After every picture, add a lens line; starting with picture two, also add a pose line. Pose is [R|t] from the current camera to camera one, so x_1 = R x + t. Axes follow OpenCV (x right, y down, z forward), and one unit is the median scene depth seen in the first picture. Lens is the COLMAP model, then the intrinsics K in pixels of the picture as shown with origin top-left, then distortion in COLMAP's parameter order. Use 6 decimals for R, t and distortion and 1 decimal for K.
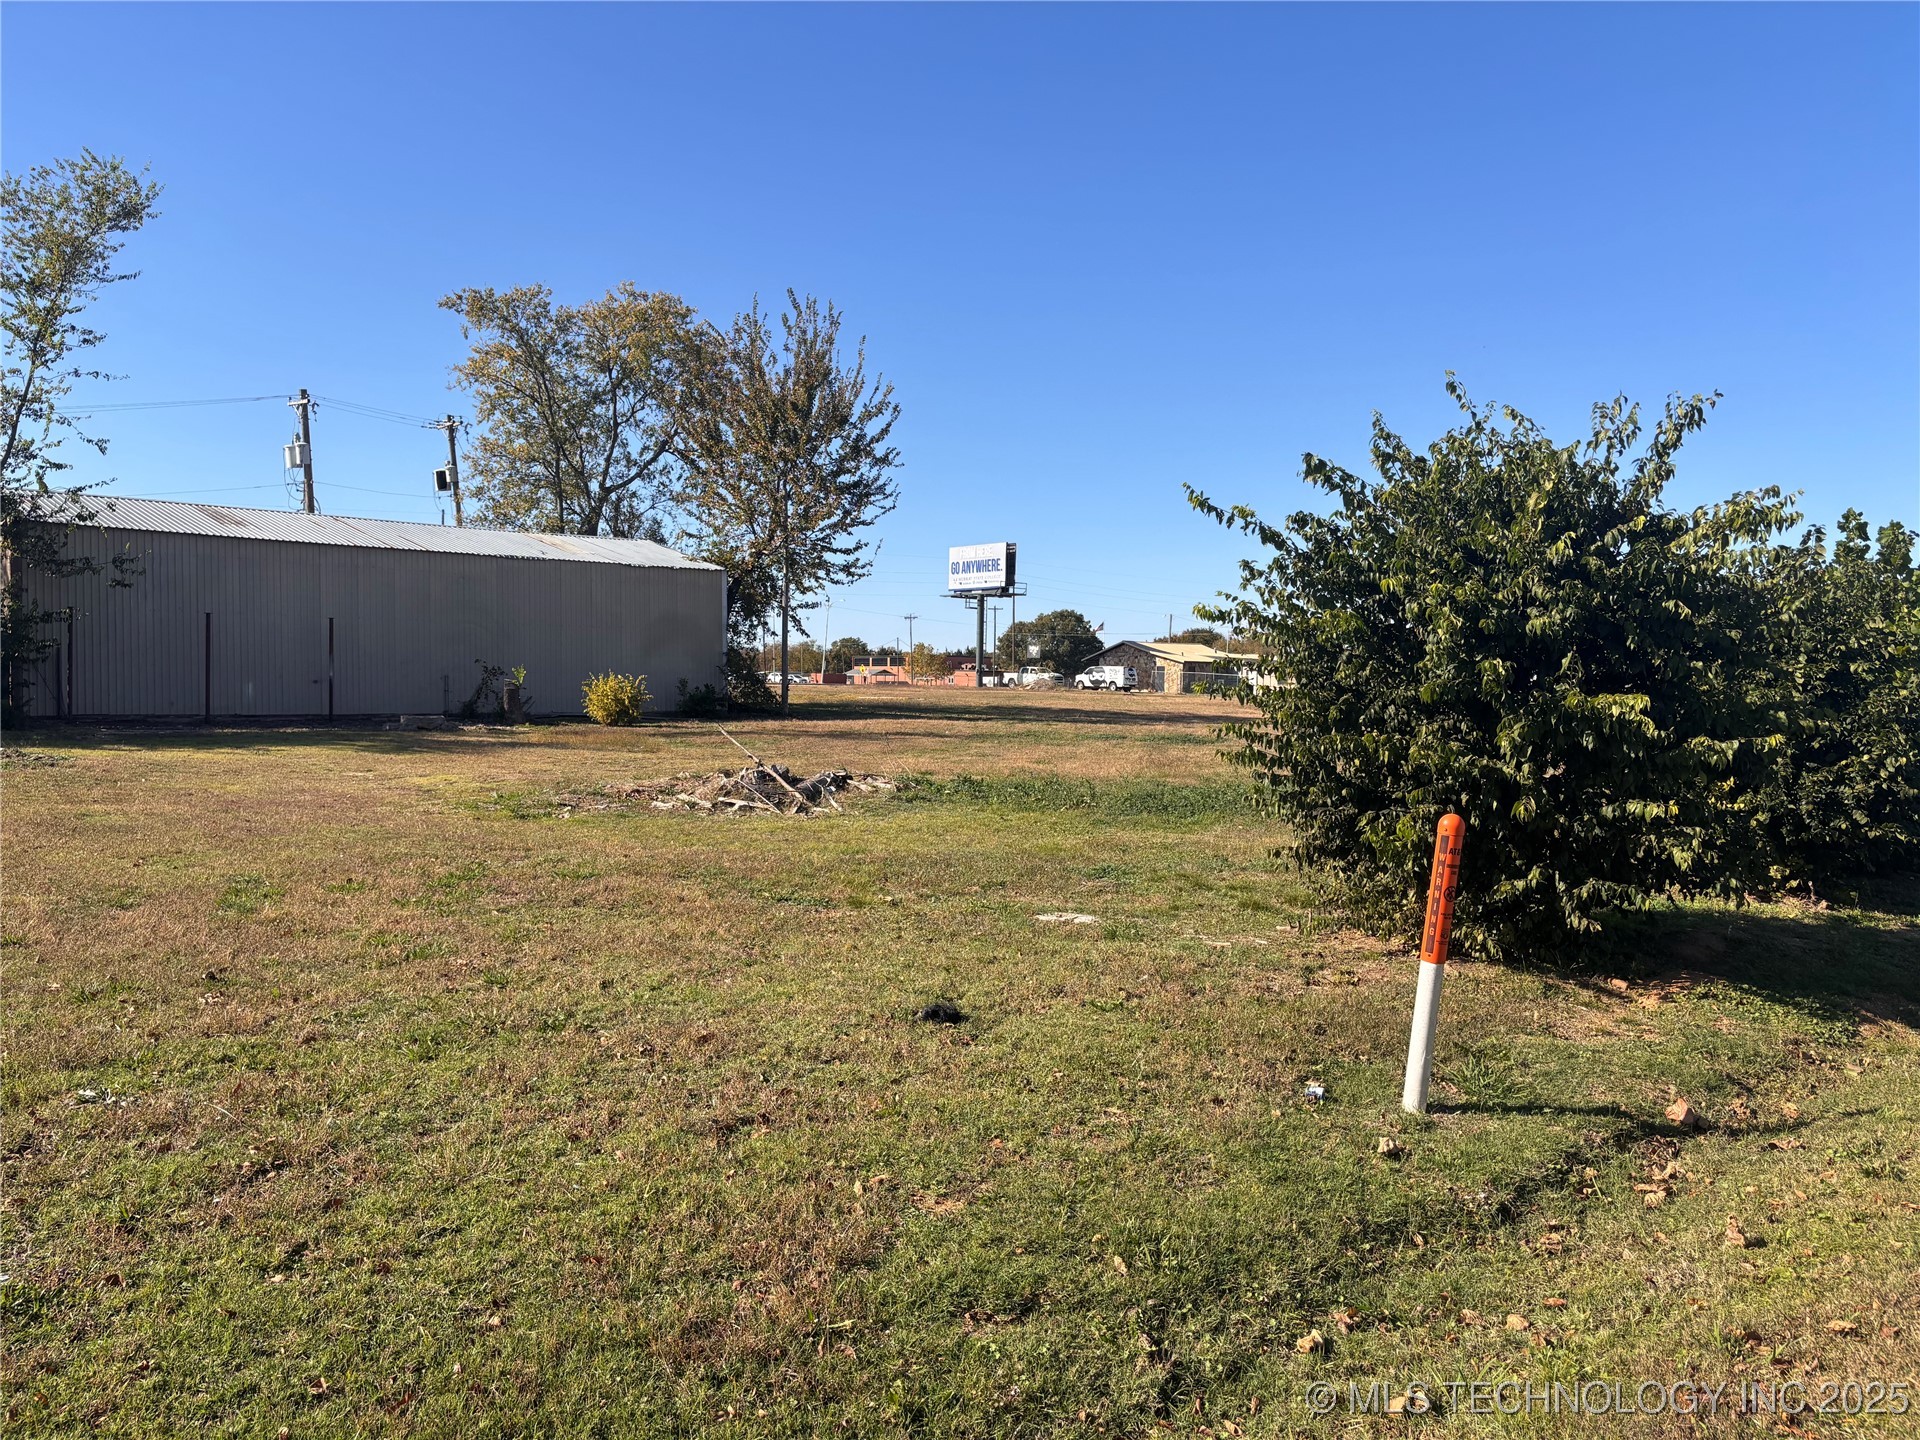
lens RADIAL K [[1464.4, 0, 959.5], [0, 1464.4, 783.2], [0, 0, 1]] dist [-0.000780, -0.000536]
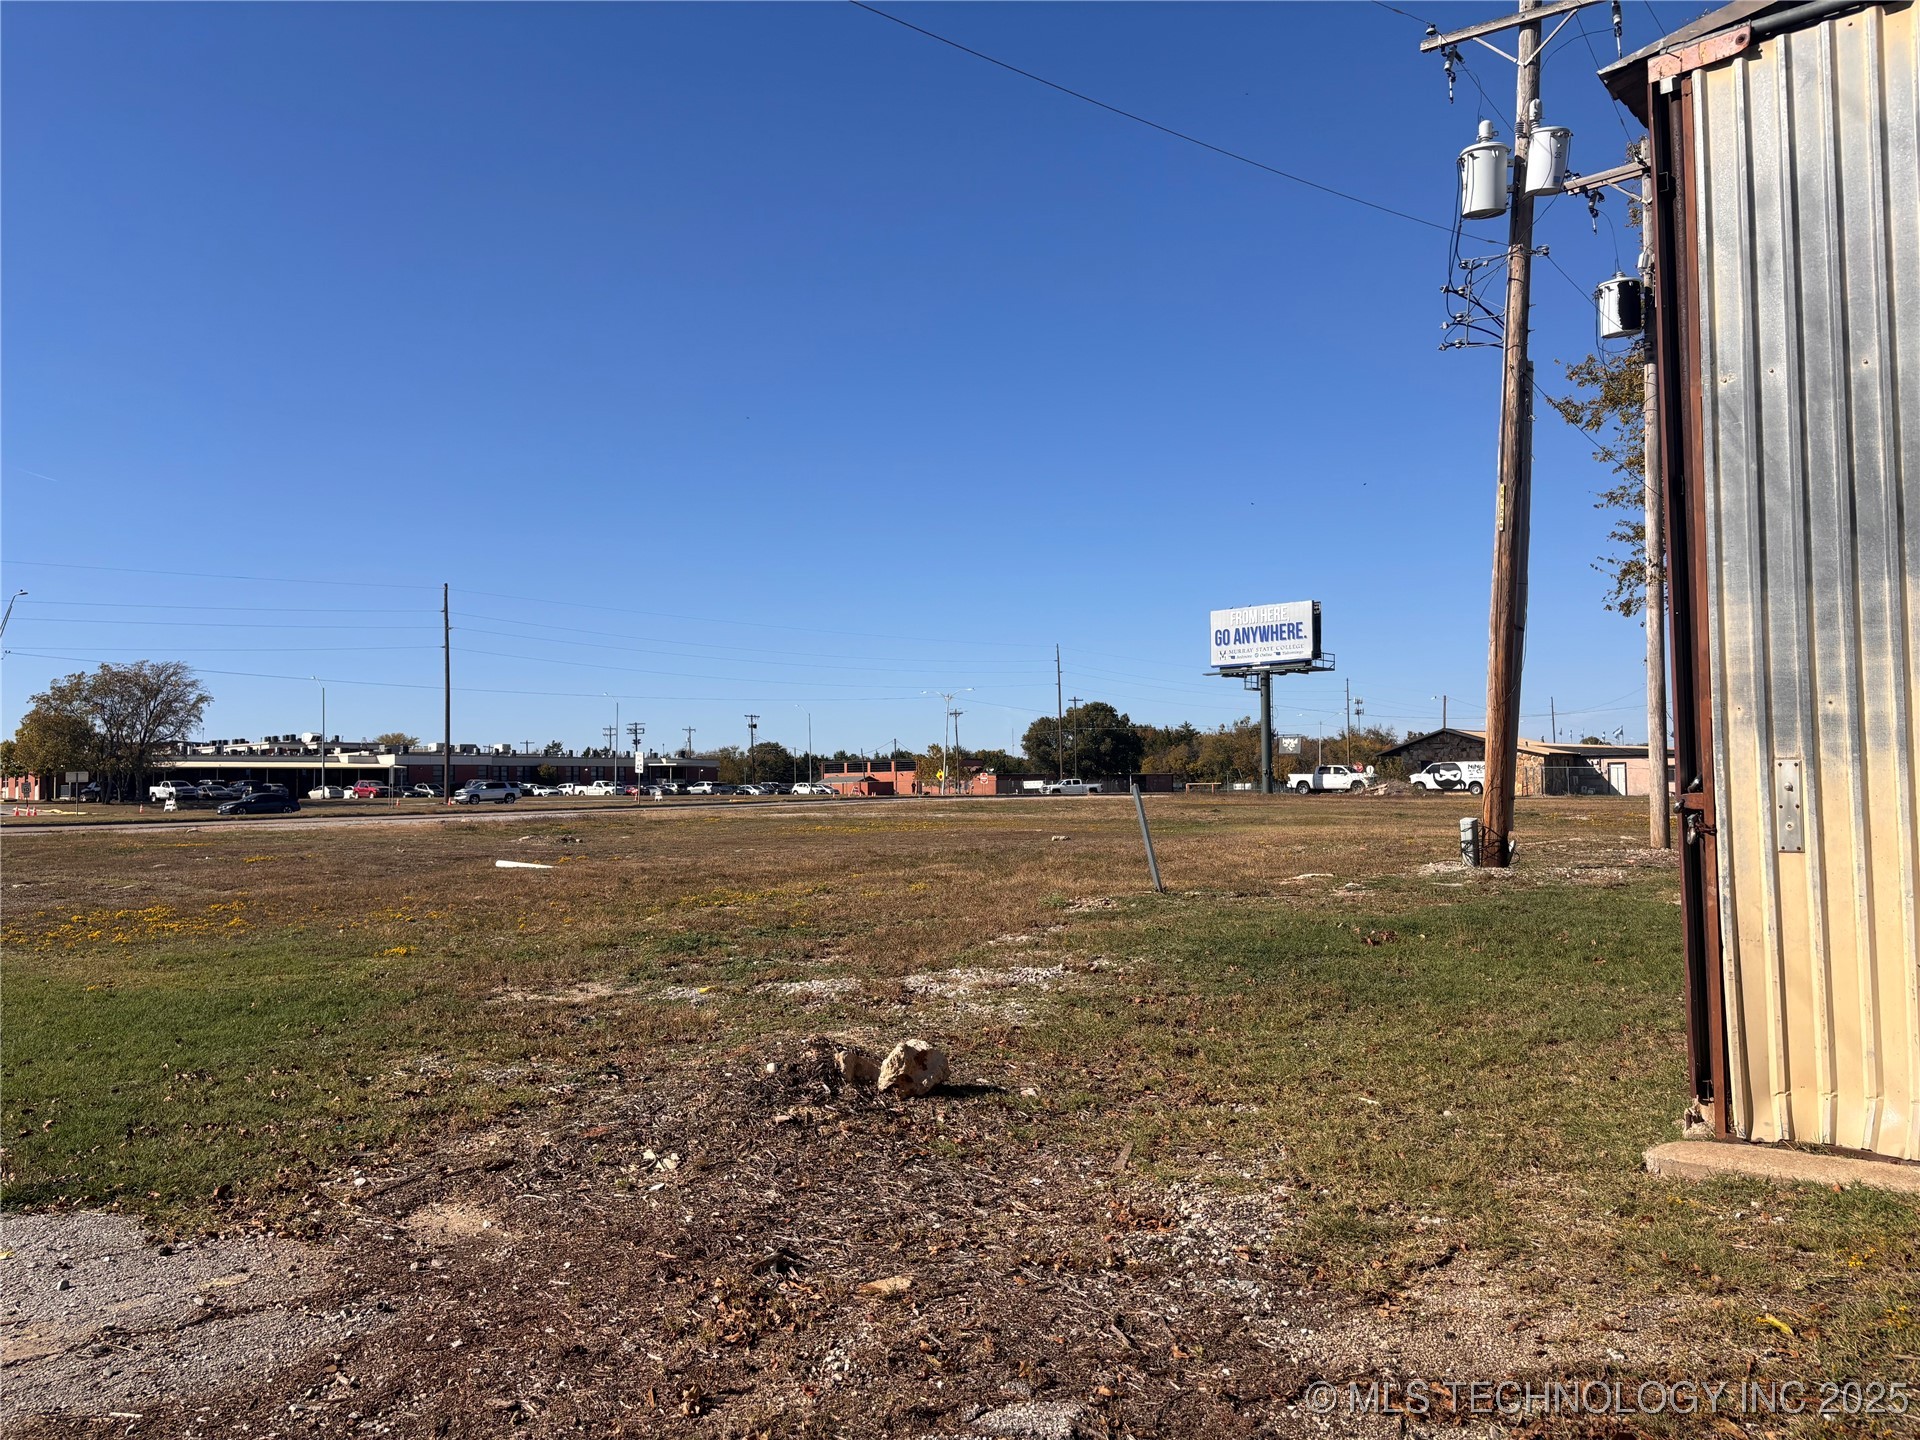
lens RADIAL K [[1472.6, 0, 935.8], [0, 1472.6, 765.9], [0, 0, 1]] dist [0.096966, -0.000762]
pose [[0.991831, -0.024066, 0.125265, -0.248995], [0.034350, 0.996154, -0.080601, -0.024788], [-0.122844, 0.084245, 0.988844, 0.272178]]
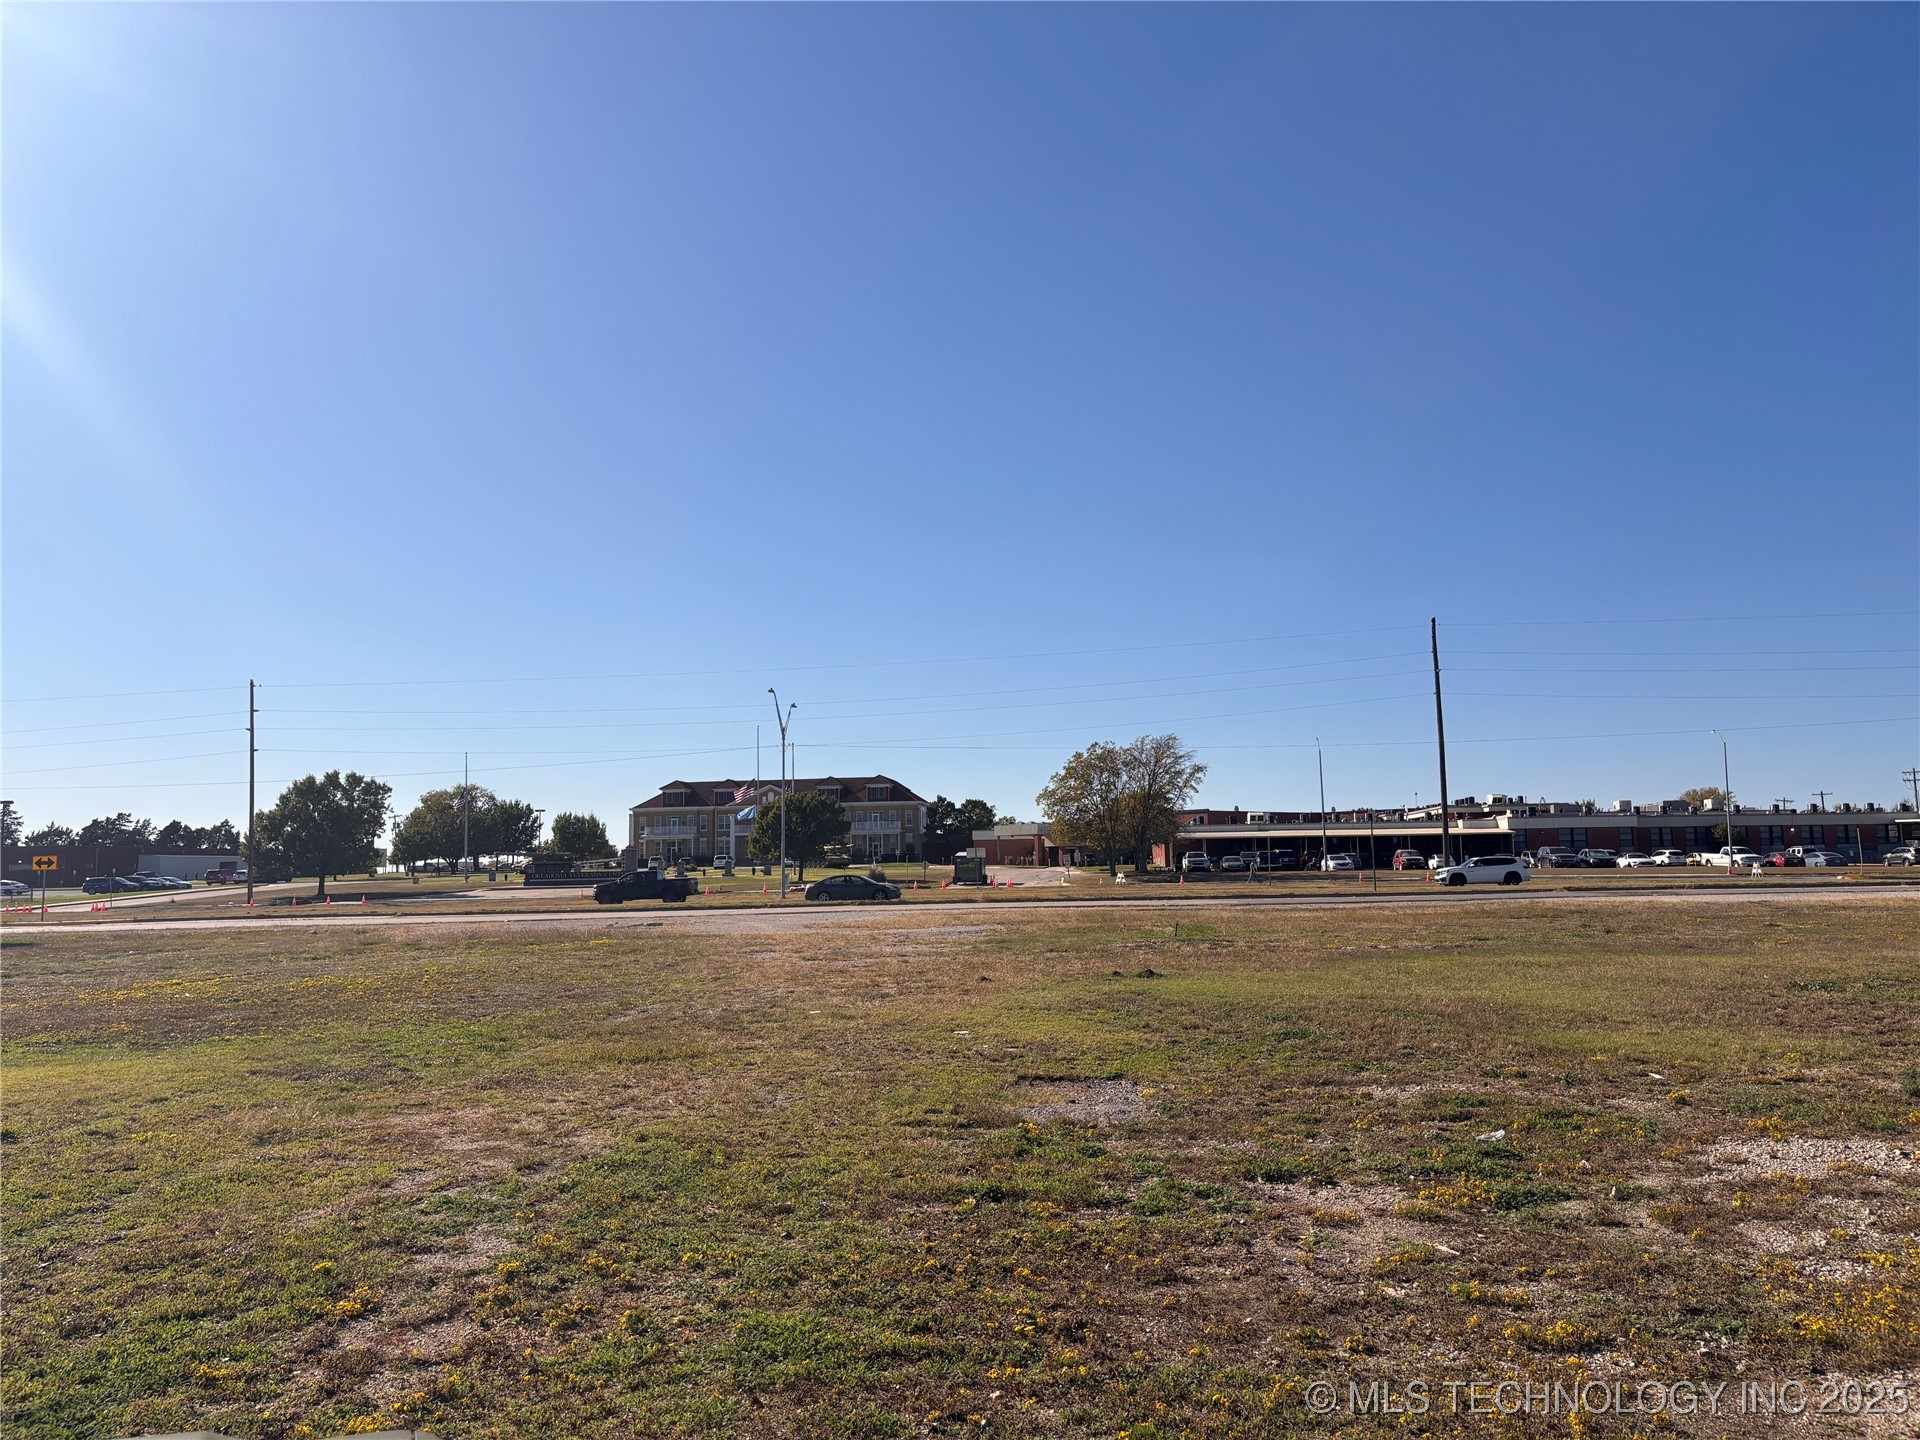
lens RADIAL K [[1462.3, 0, 960.0], [0, 1462.3, 720.0], [0, 0, 1]] dist [0.060661, -0.054639]
pose [[0.687306, -0.097865, -0.719745, -0.031914], [-0.022765, 0.987493, -0.156010, -0.043521], [0.726011, 0.123612, 0.676482, 0.530957]]
